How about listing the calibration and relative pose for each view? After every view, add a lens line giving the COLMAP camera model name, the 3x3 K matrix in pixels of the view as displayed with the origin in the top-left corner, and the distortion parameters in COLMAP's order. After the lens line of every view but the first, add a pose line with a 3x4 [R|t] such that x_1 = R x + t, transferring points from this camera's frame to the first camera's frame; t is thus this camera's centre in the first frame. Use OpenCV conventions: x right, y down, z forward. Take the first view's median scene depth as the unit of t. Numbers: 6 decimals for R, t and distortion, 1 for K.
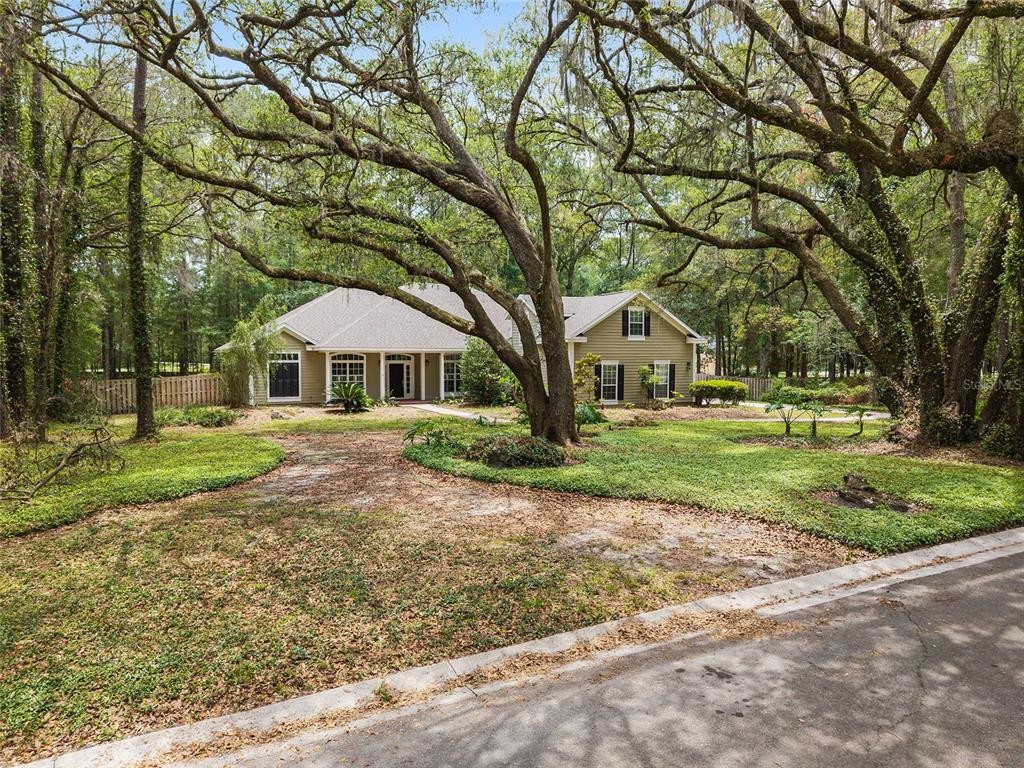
lens RADIAL K [[687.3, 0, 504.5], [0, 687.3, 383.1], [0, 0, 1]] dist [-0.006649, -0.002472]
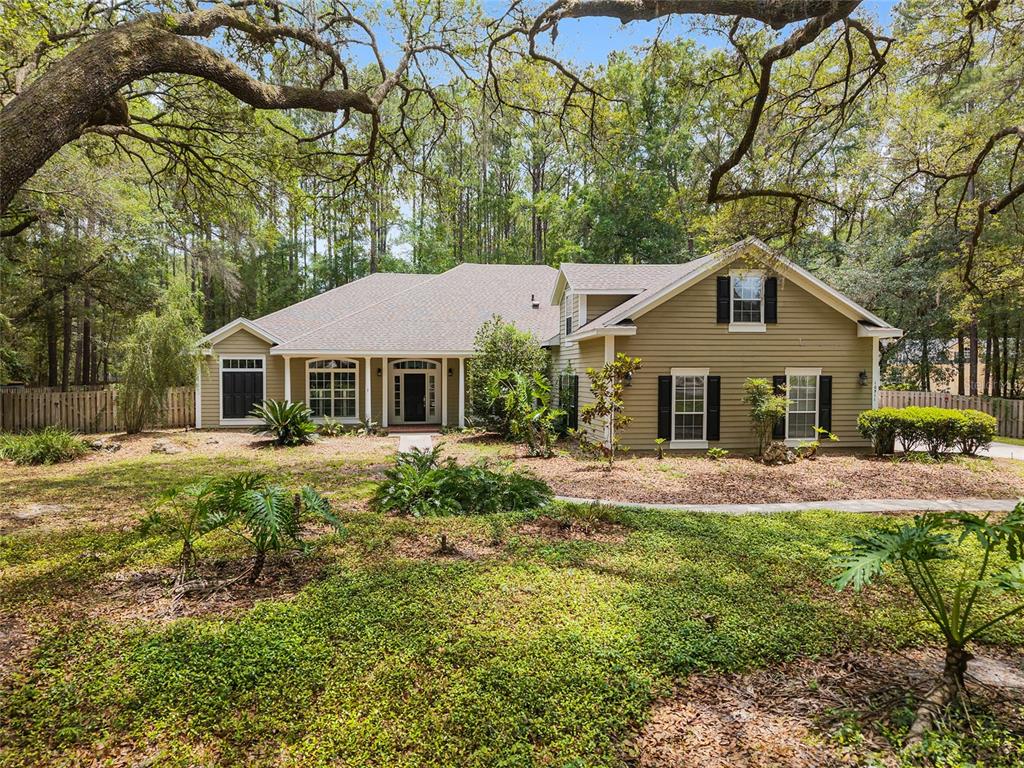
lens RADIAL K [[672.2, 0, 512.0], [0, 672.2, 384.0], [0, 0, 1]] dist [-0.009090, -0.002942]
pose [[0.942880, 0.007947, -0.333036, 0.185321], [-0.013000, 0.999832, -0.012947, -0.010992], [0.332877, 0.016537, 0.942825, 0.417412]]
